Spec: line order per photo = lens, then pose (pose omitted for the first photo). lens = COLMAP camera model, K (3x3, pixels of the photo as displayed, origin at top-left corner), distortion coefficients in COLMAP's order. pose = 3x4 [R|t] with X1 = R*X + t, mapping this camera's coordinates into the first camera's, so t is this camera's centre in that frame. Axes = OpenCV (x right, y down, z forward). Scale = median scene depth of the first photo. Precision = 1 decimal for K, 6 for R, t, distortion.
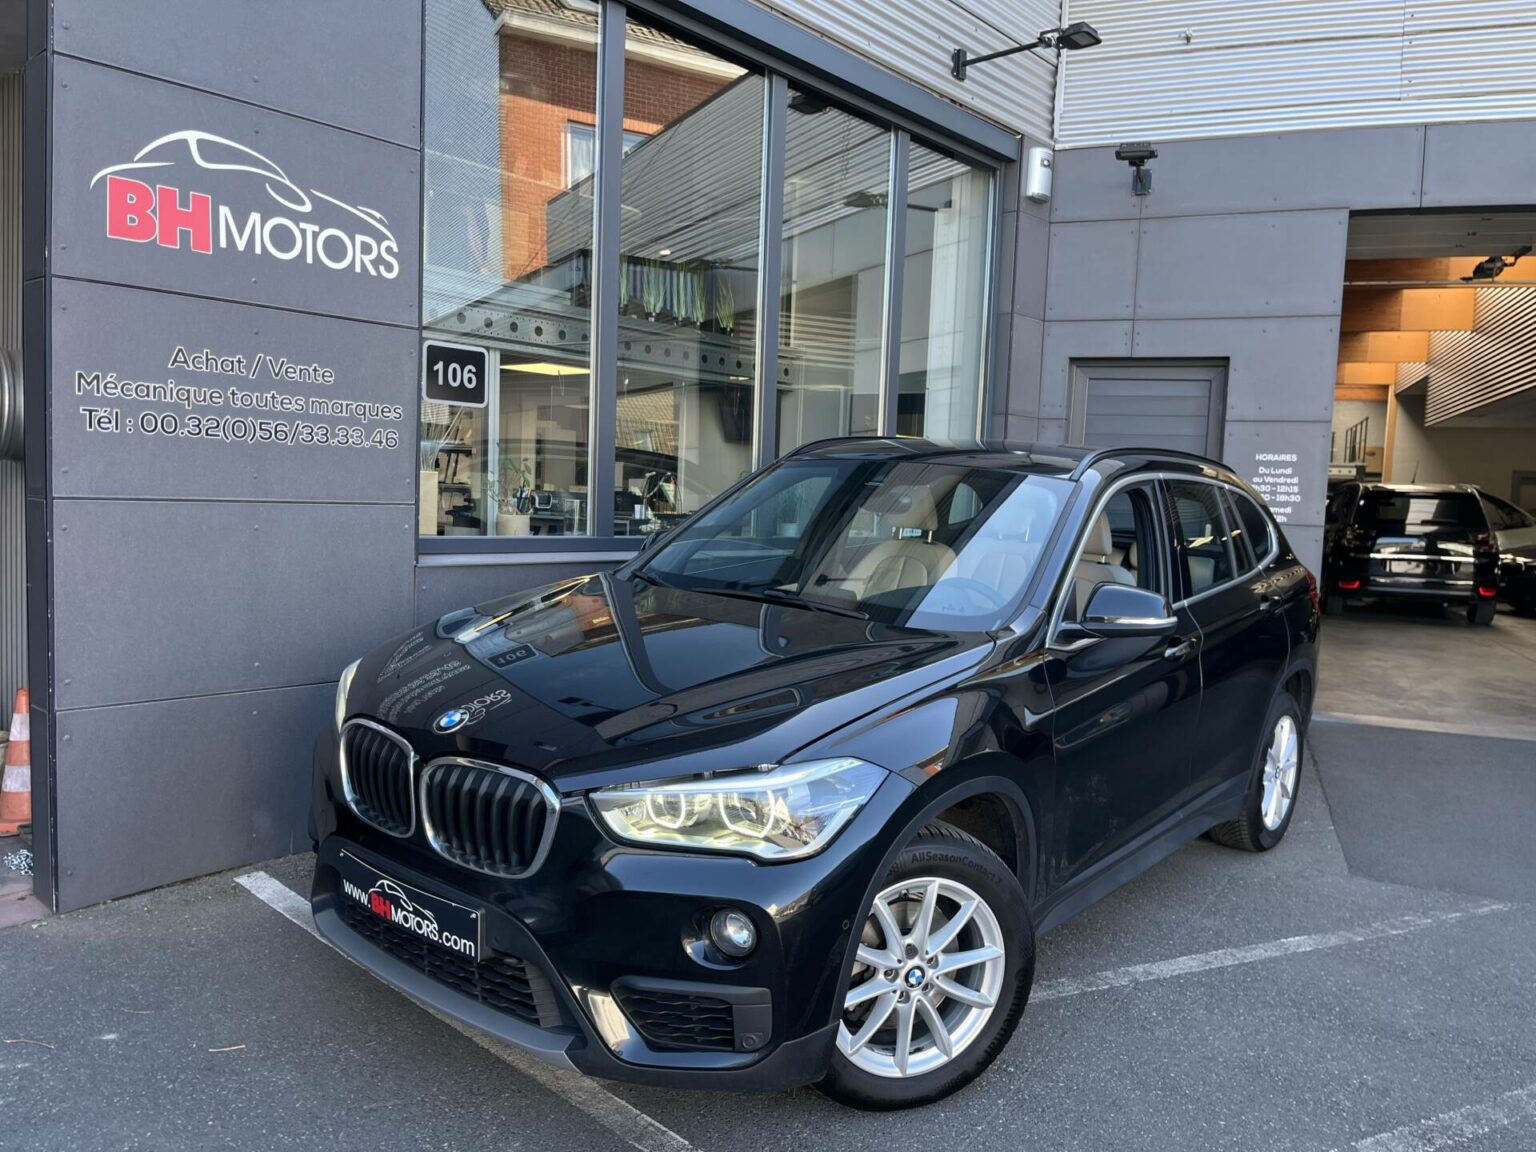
lens RADIAL K [[1160.0, 0, 771.7], [0, 1160.0, 584.2], [0, 0, 1]] dist [0.042754, -0.061121]
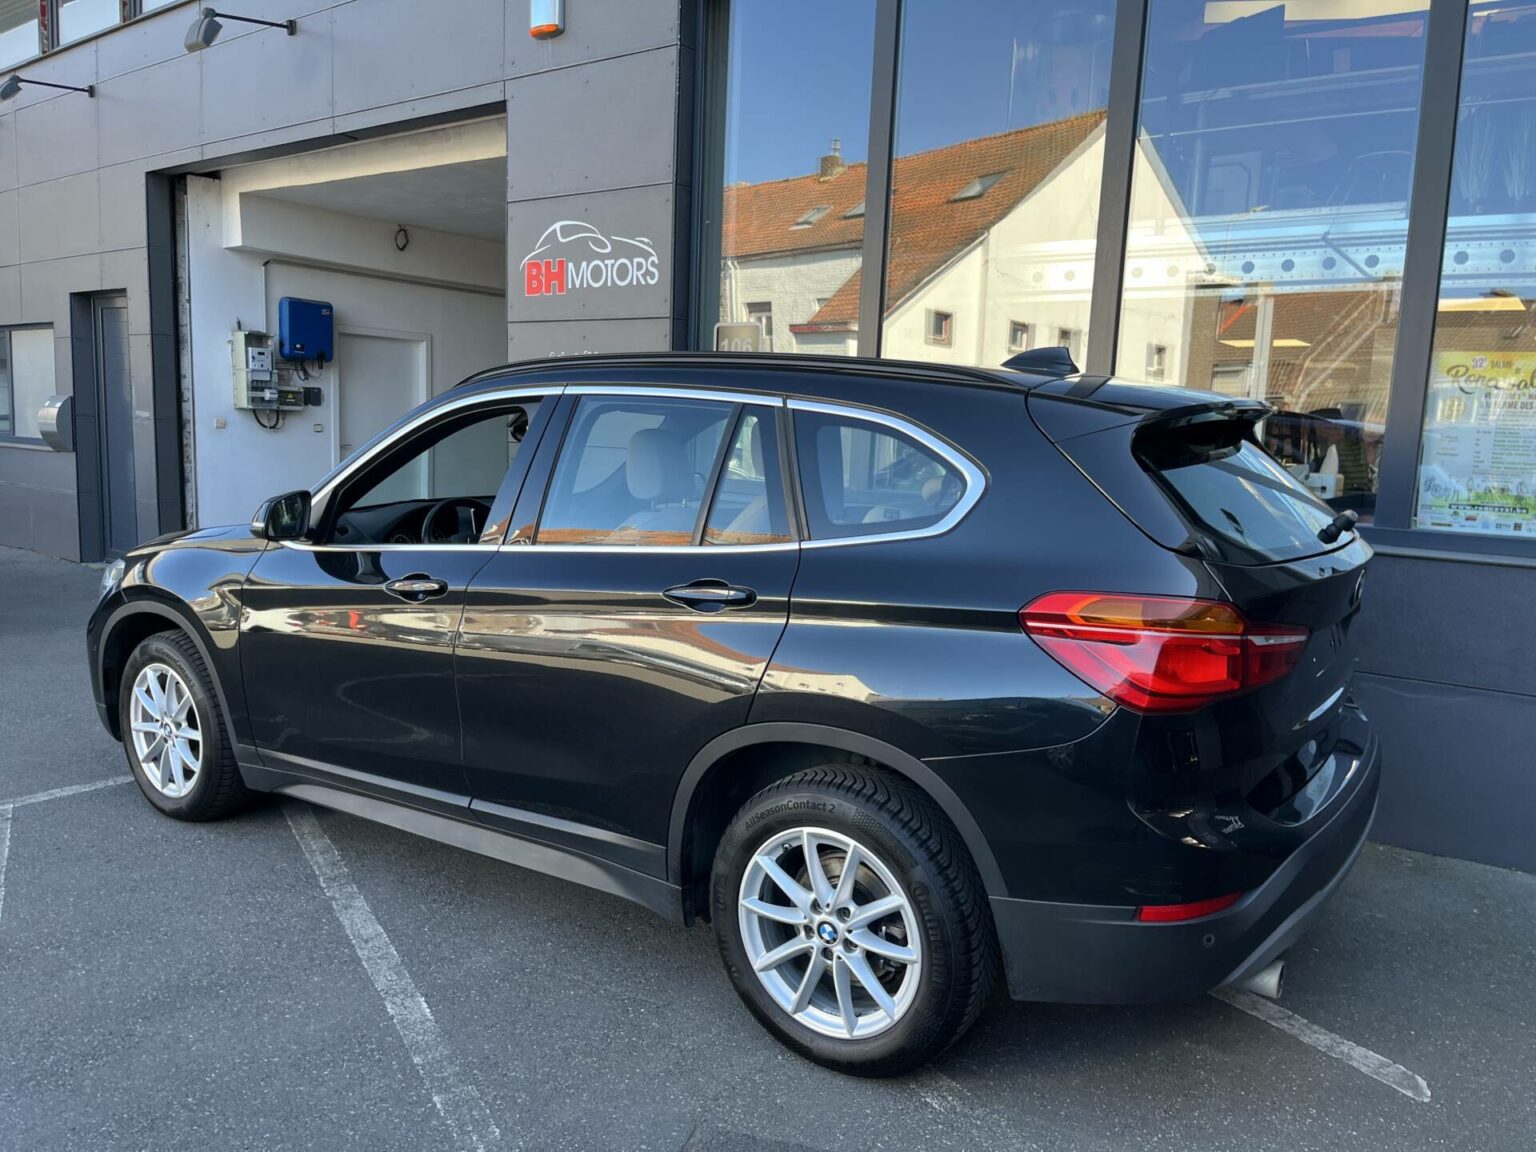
lens RADIAL K [[1160.0, 0, 770.6], [0, 1160.0, 590.9], [0, 0, 1]] dist [0.042754, -0.061121]
pose [[0.083956, 0.105870, -0.990829, 1.124418], [-0.112801, 0.988958, 0.096112, -0.051641], [0.990064, 0.103697, 0.094971, 1.075001]]
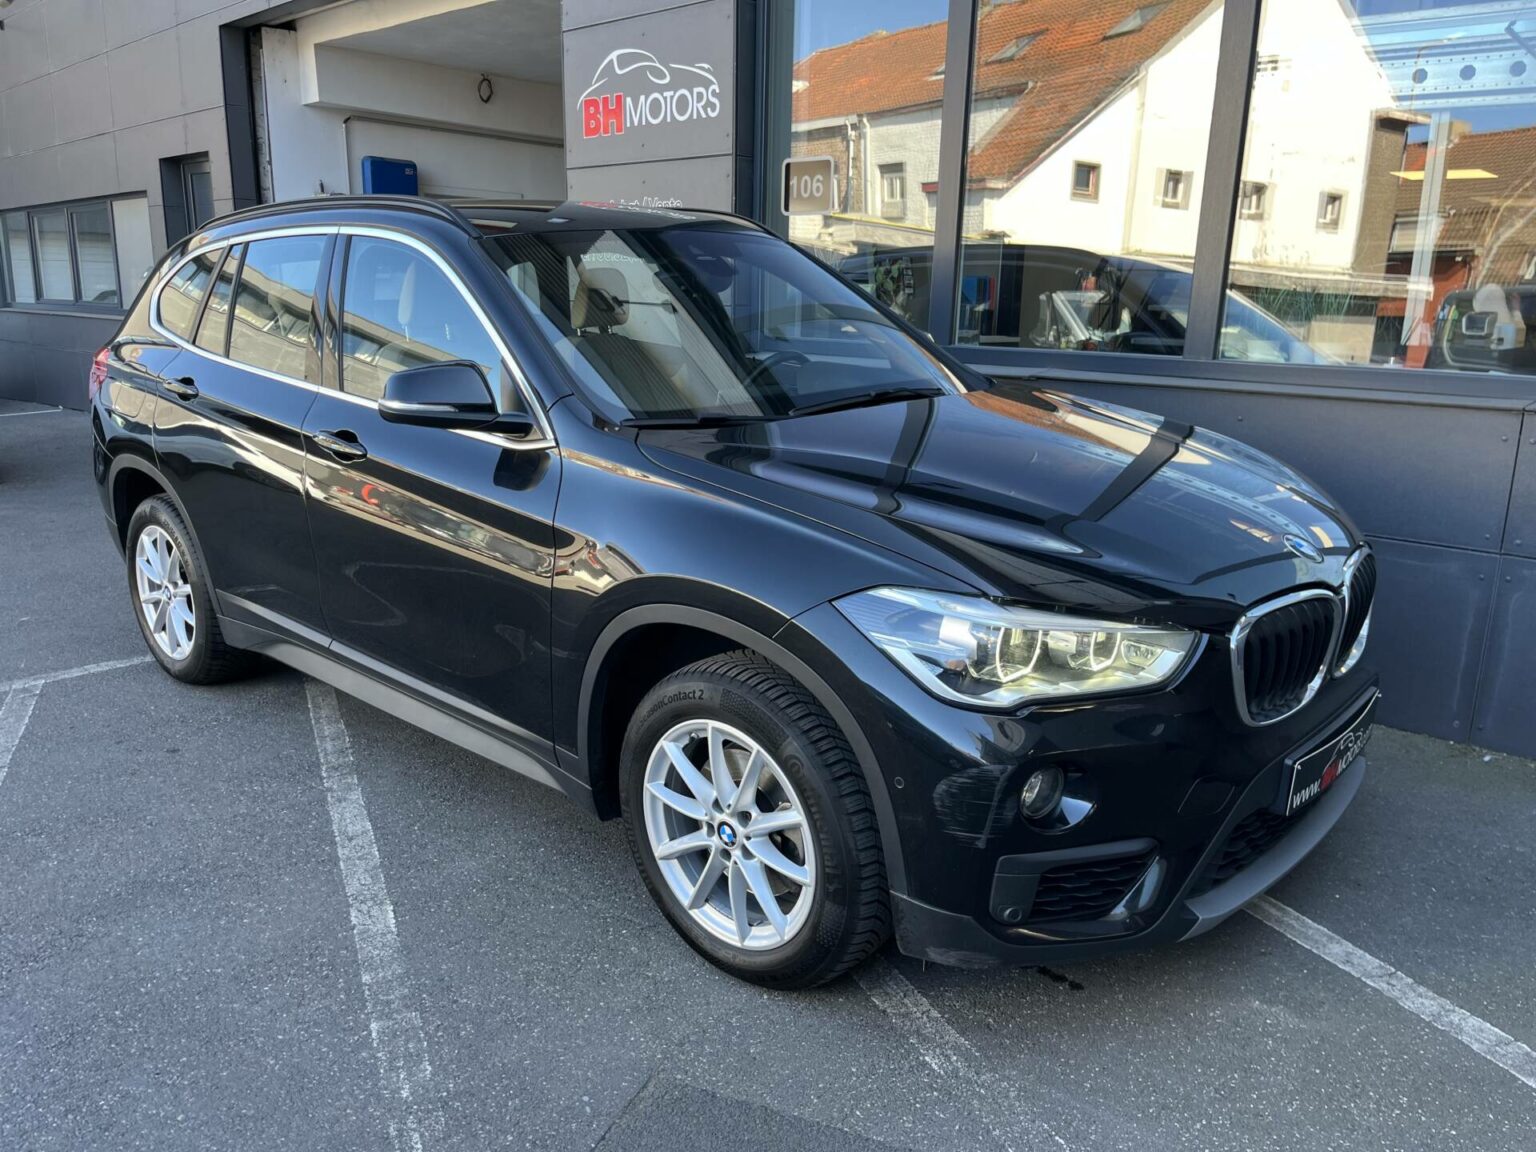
lens RADIAL K [[1160.0, 0, 772.5], [0, 1160.0, 595.2], [0, 0, 1]] dist [0.042754, -0.061121]
pose [[-0.030260, 0.213968, -0.976372, 1.017150], [-0.101868, 0.971073, 0.215963, -0.044017], [0.994338, 0.105996, -0.007589, 1.157110]]
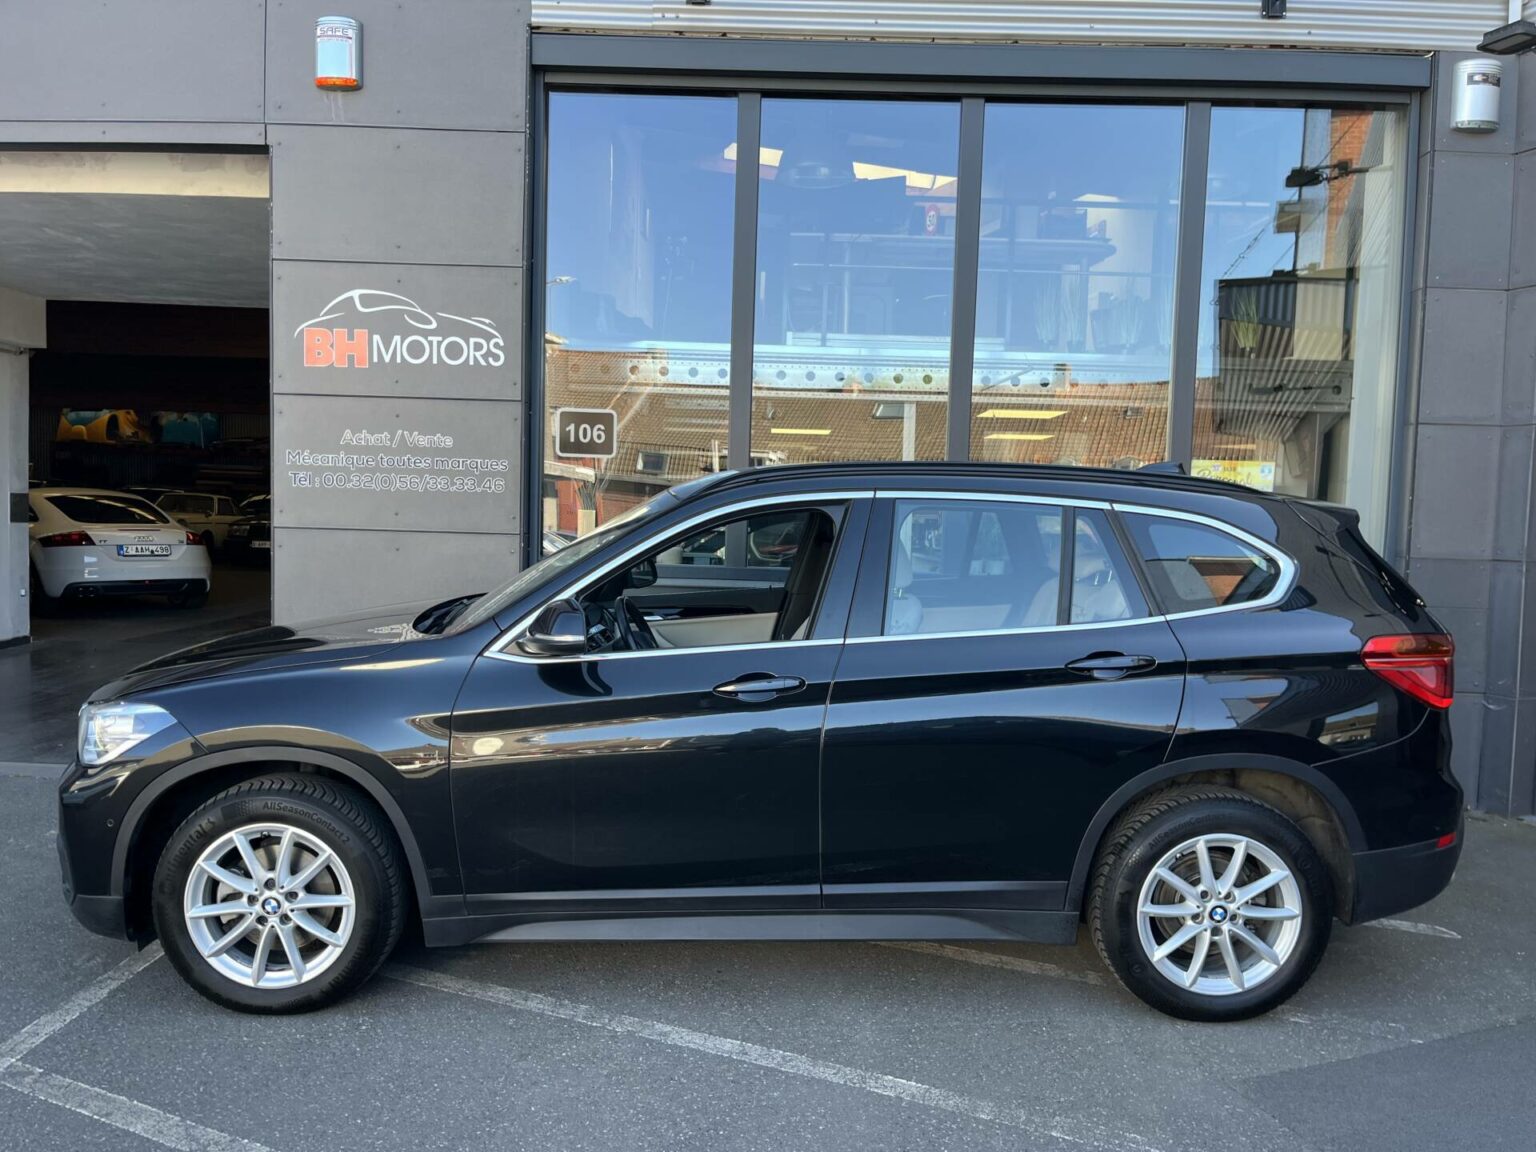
lens RADIAL K [[1160.0, 0, 774.1], [0, 1160.0, 587.5], [0, 0, 1]] dist [0.042754, -0.061121]
pose [[0.653115, 0.028999, -0.756704, 0.928754], [-0.065176, 0.997711, -0.018018, -0.004499], [0.754449, 0.061086, 0.653510, 0.390822]]
